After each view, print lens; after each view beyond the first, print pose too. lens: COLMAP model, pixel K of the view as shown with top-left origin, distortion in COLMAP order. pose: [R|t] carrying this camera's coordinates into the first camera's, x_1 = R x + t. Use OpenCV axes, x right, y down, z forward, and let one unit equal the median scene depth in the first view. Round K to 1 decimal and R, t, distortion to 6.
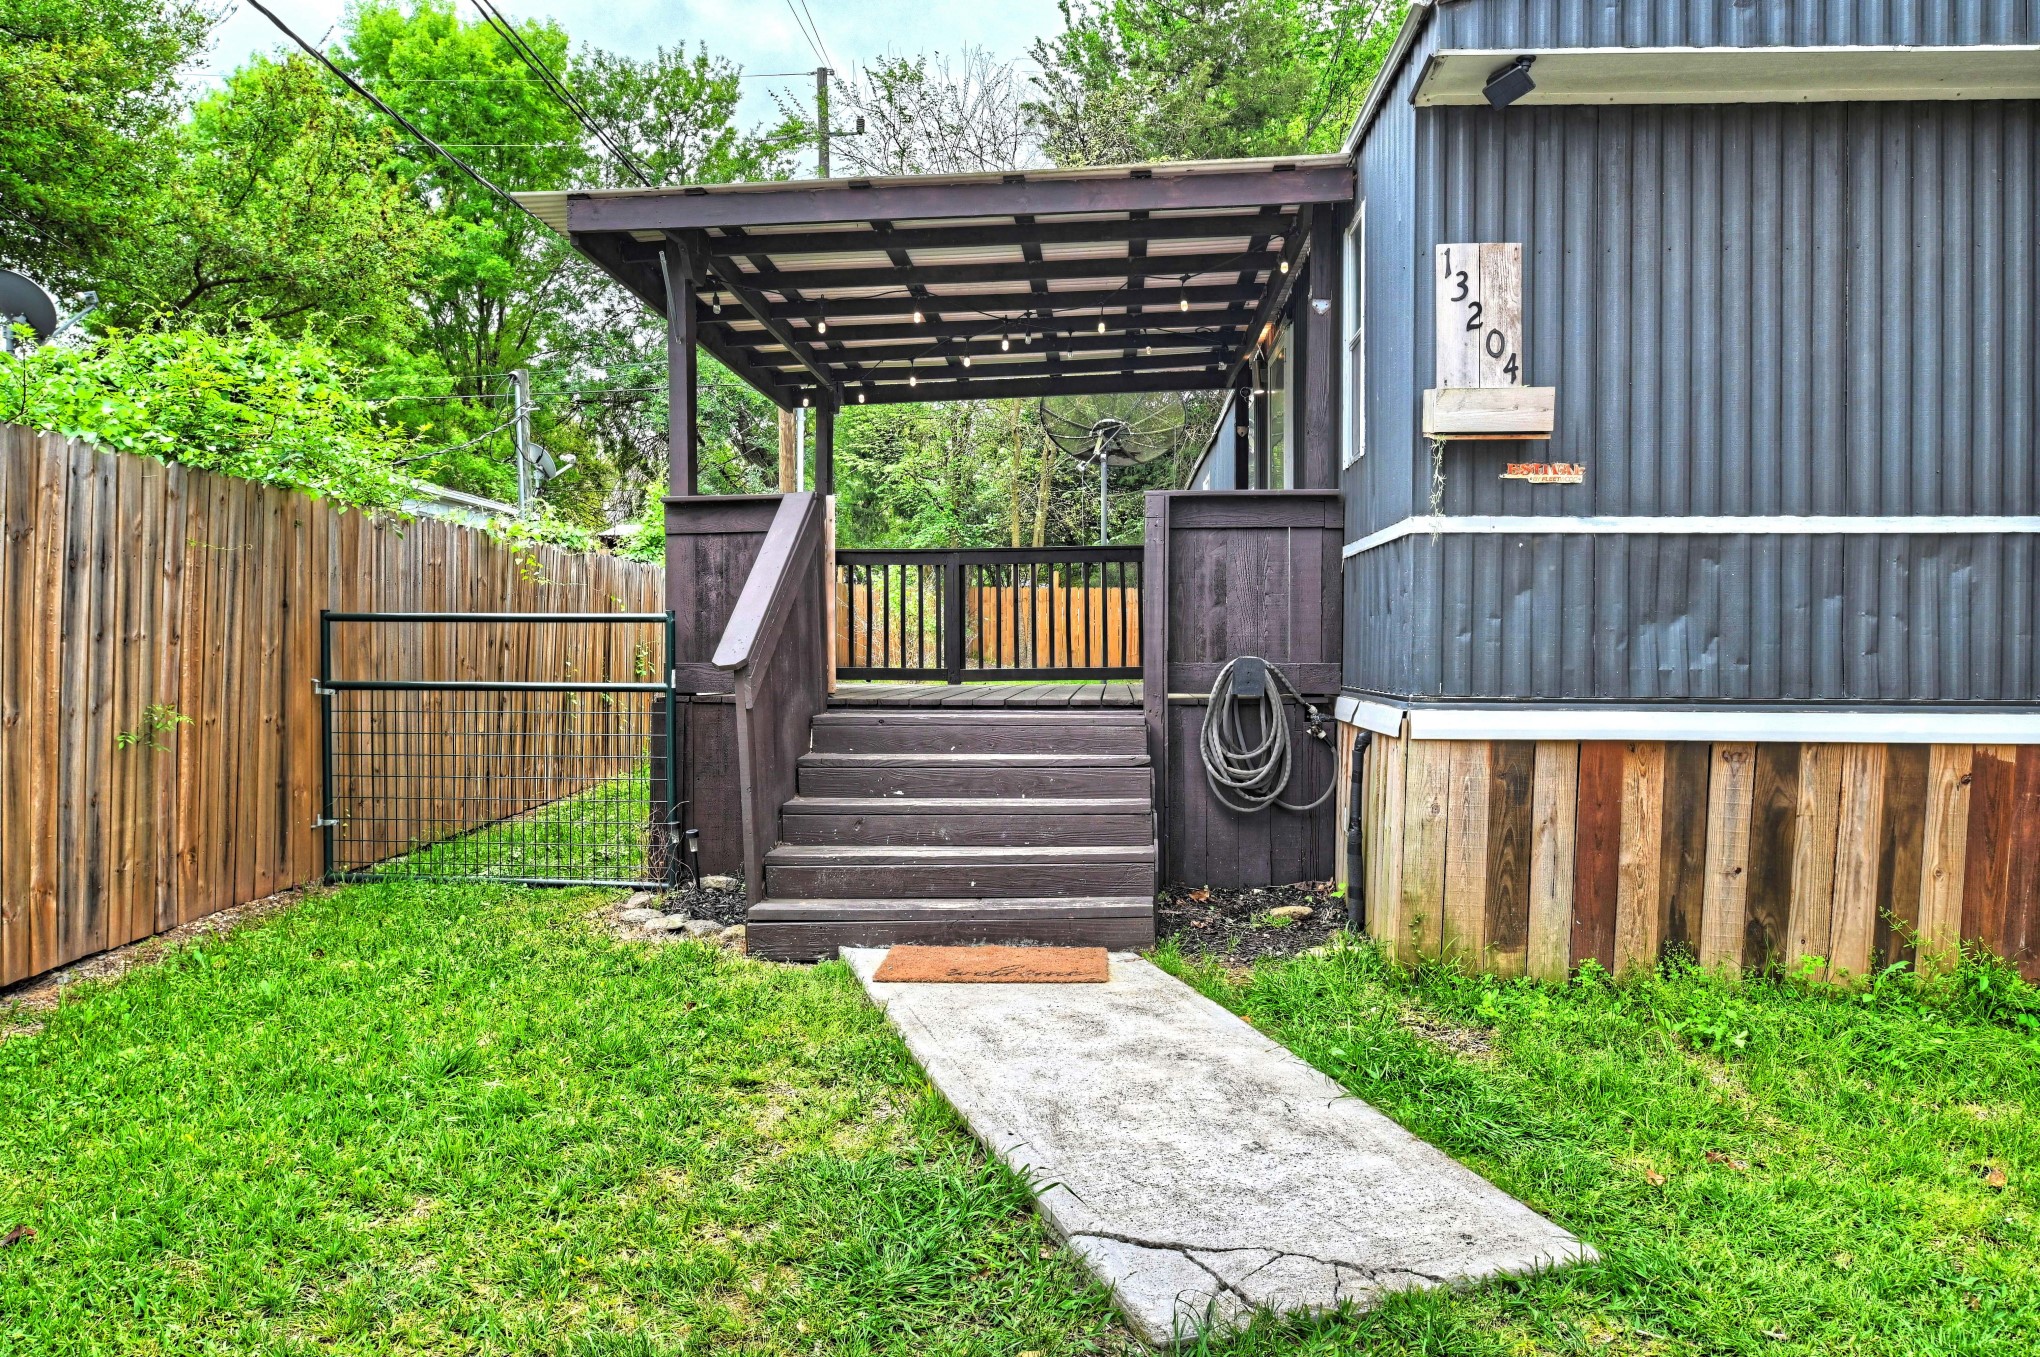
lens RADIAL K [[1424.1, 0, 1011.9], [0, 1424.1, 674.3], [0, 0, 1]] dist [-0.034851, -0.000795]
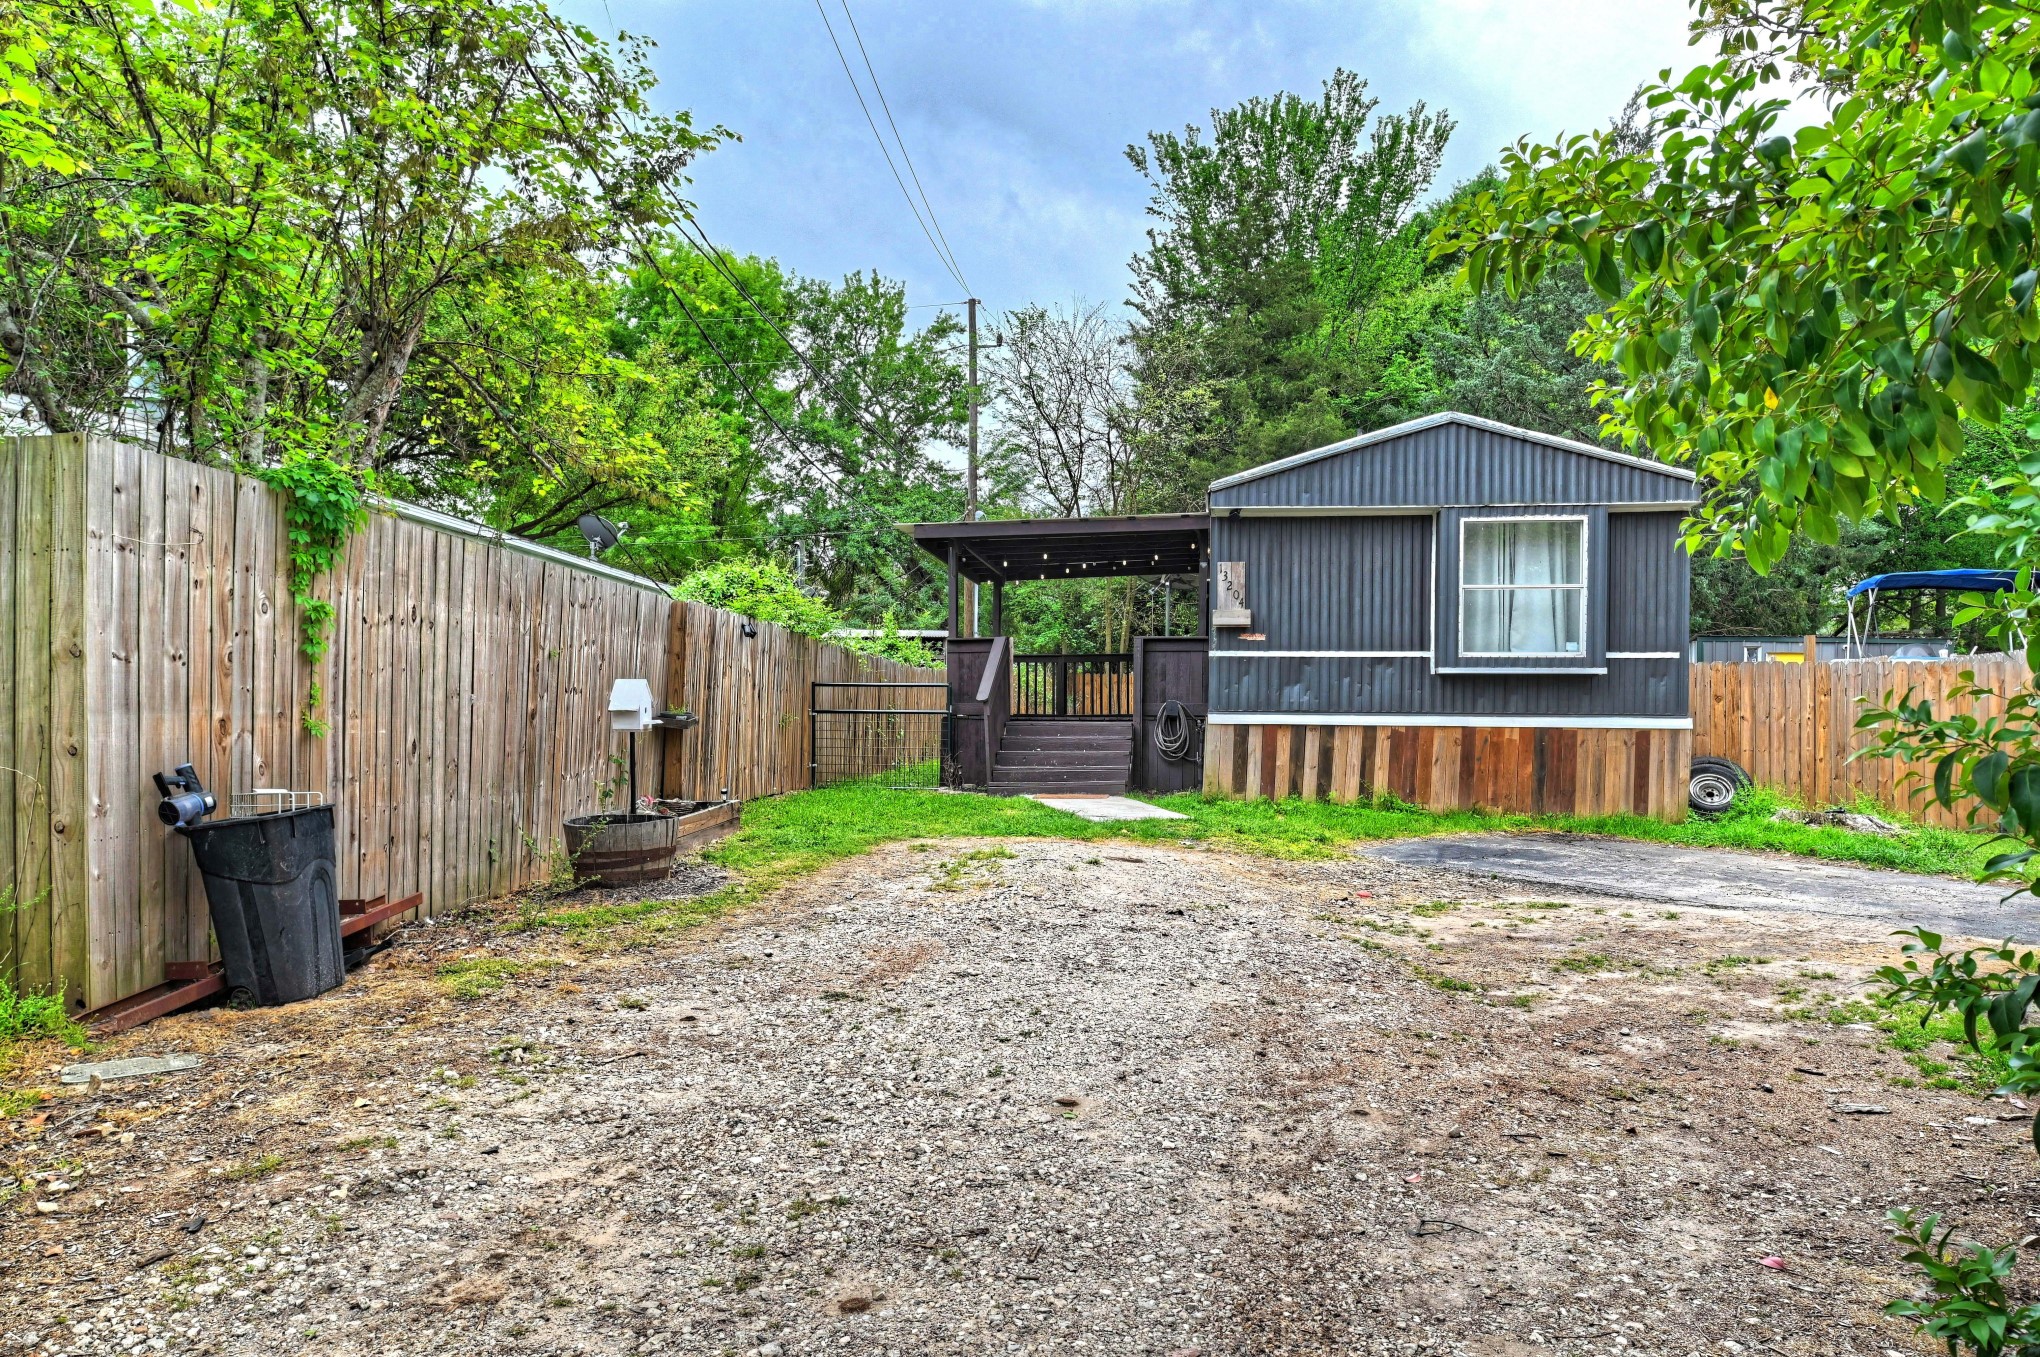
lens RADIAL K [[1424.1, 0, 1013.7], [0, 1424.1, 682.8], [0, 0, 1]] dist [-0.034851, -0.000795]
pose [[0.996875, 0.003555, -0.078918, 0.106264], [-0.007920, 0.998451, -0.055068, 0.129616], [0.078600, 0.055521, 0.995359, -2.087015]]
